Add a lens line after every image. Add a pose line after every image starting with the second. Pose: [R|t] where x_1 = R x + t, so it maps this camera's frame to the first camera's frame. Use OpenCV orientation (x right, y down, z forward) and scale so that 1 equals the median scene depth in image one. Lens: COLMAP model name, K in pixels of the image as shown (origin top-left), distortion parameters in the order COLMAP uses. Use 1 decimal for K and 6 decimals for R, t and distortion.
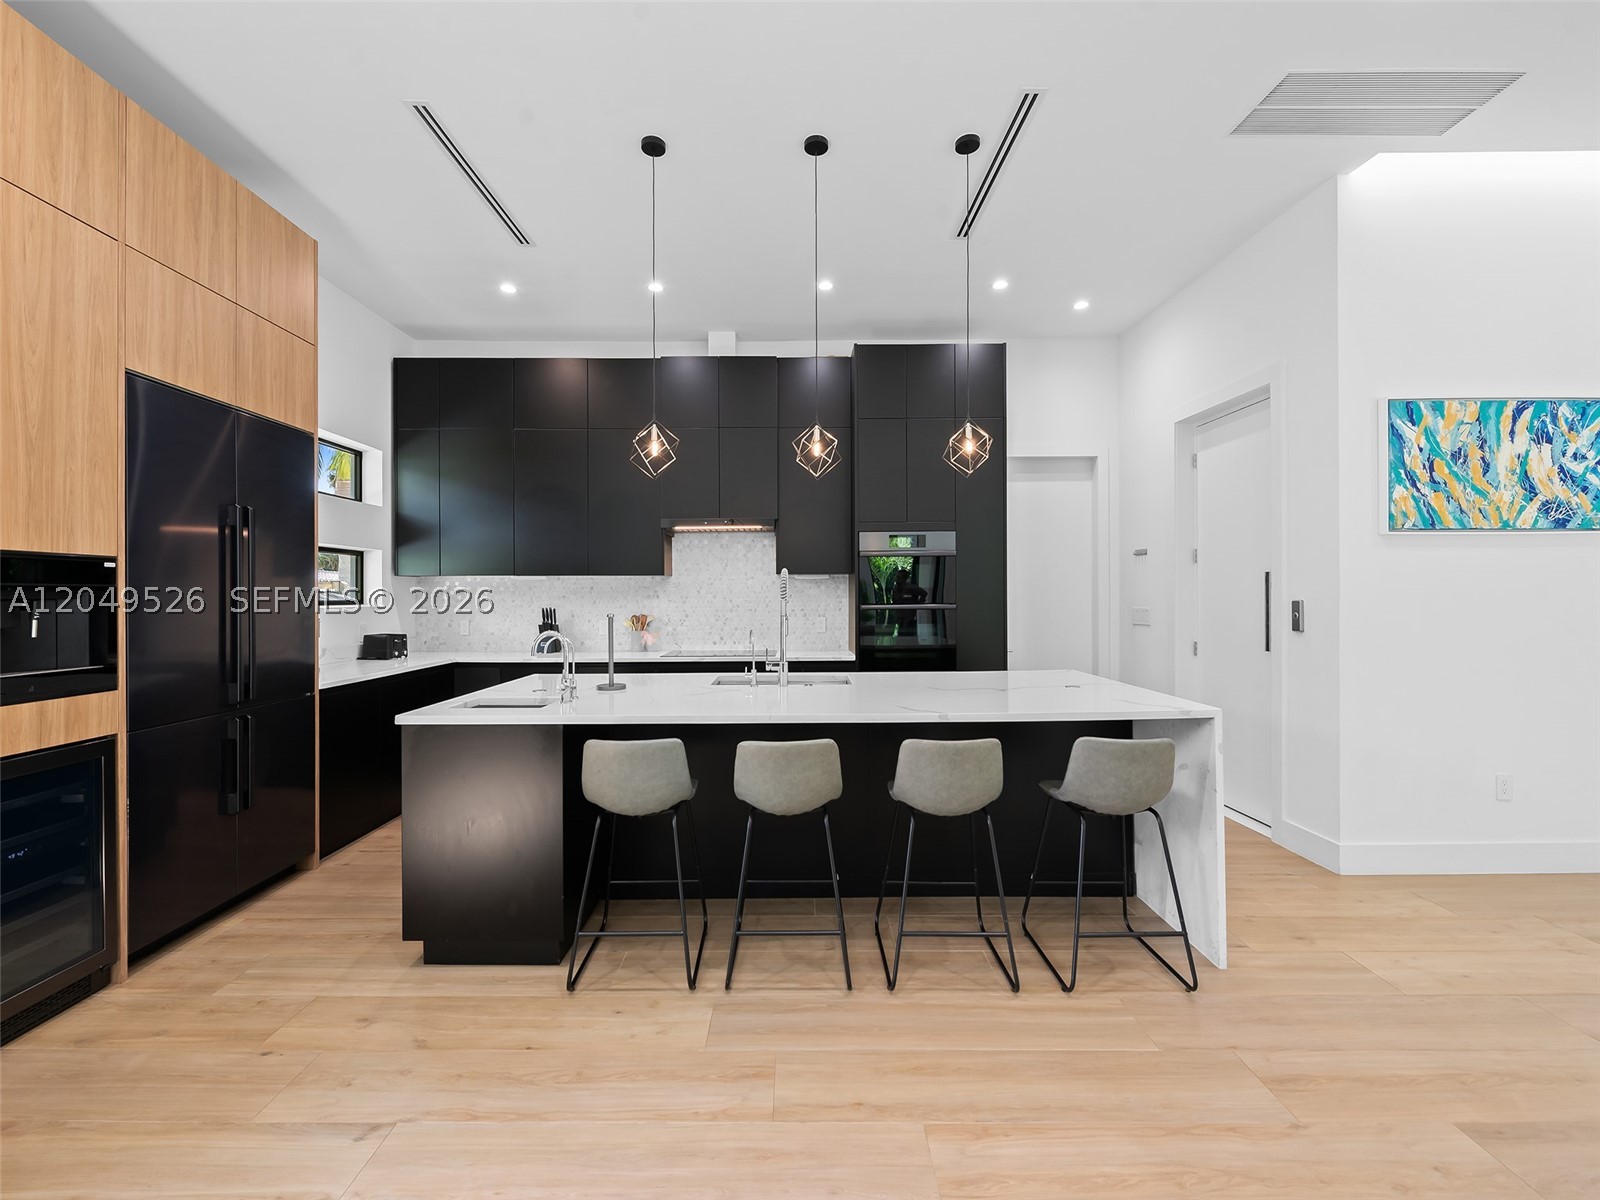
lens RADIAL K [[695.6, 0, 792.8], [0, 695.6, 596.4], [0, 0, 1]] dist [0.001248, -0.000386]
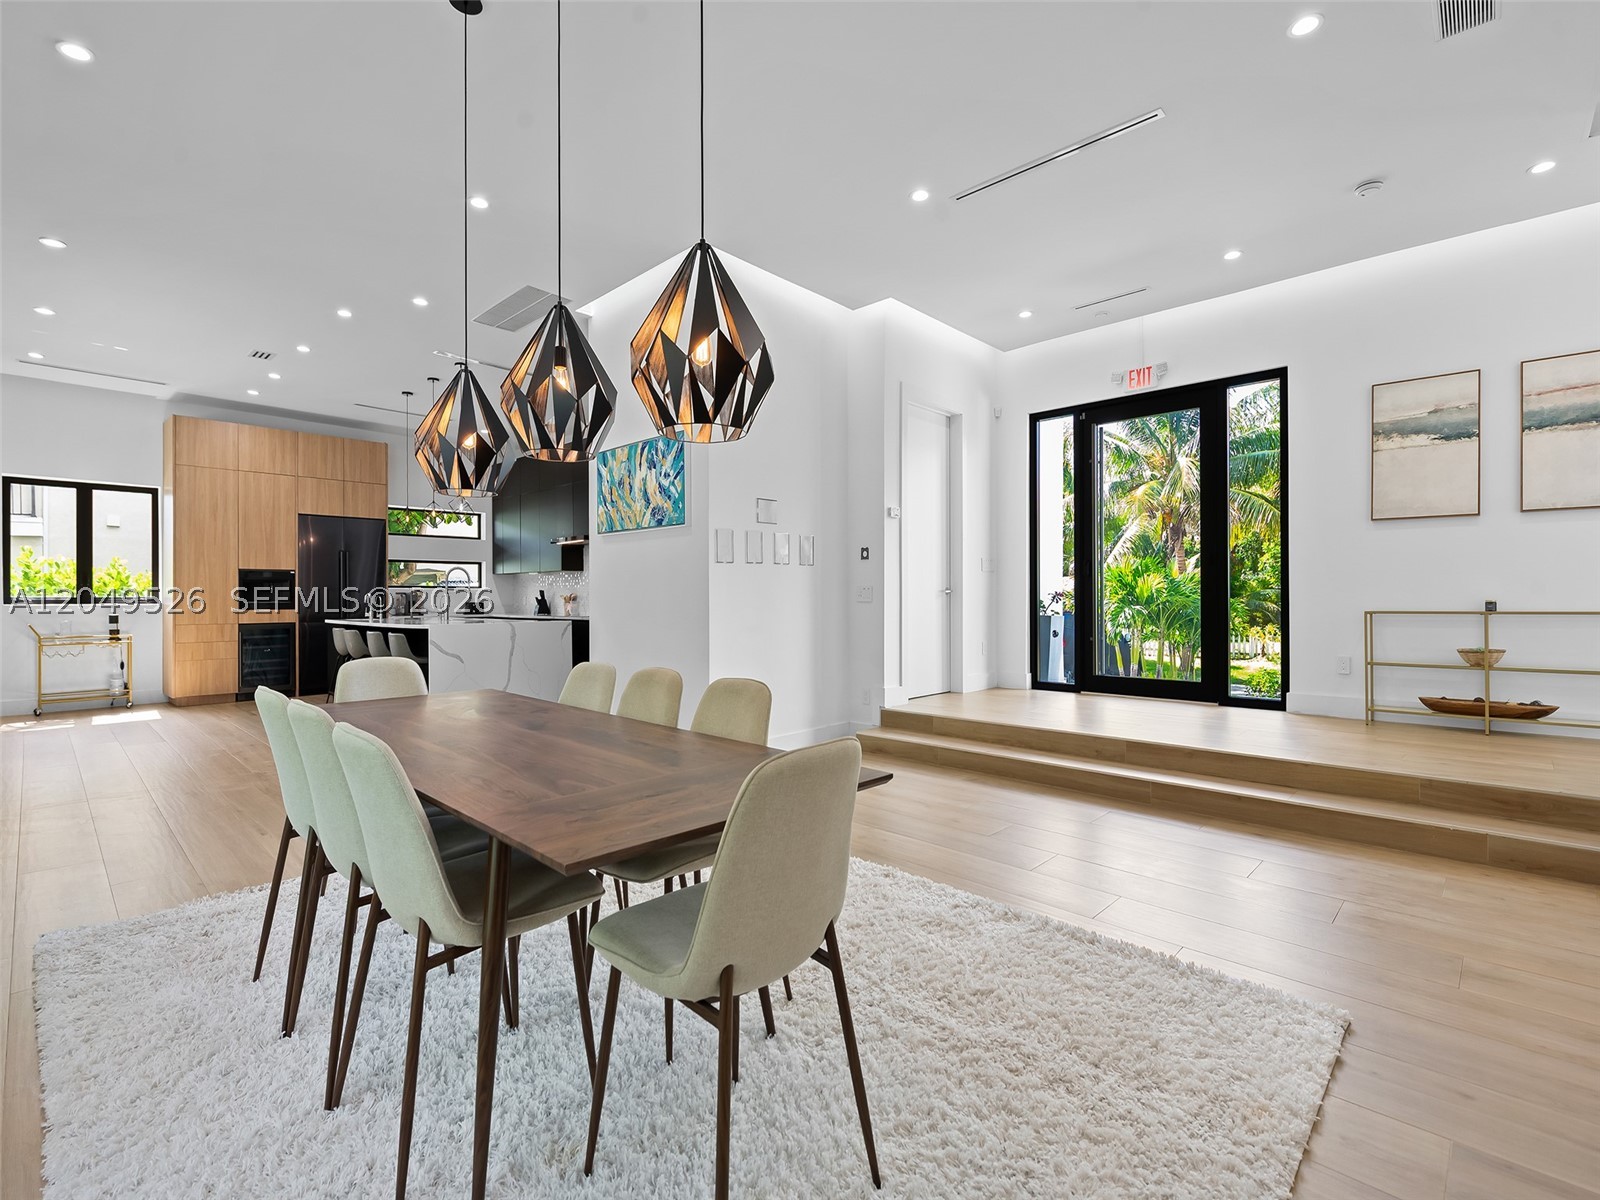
lens RADIAL K [[735.4, 0, 803.1], [0, 735.4, 601.4], [0, 0, 1]] dist [0.002406, -0.000782]
pose [[0.721019, 0.006207, -0.692887, 2.388505], [-0.000528, 0.999965, 0.008408, 0.047674], [0.692915, -0.005696, 0.720997, 0.096662]]
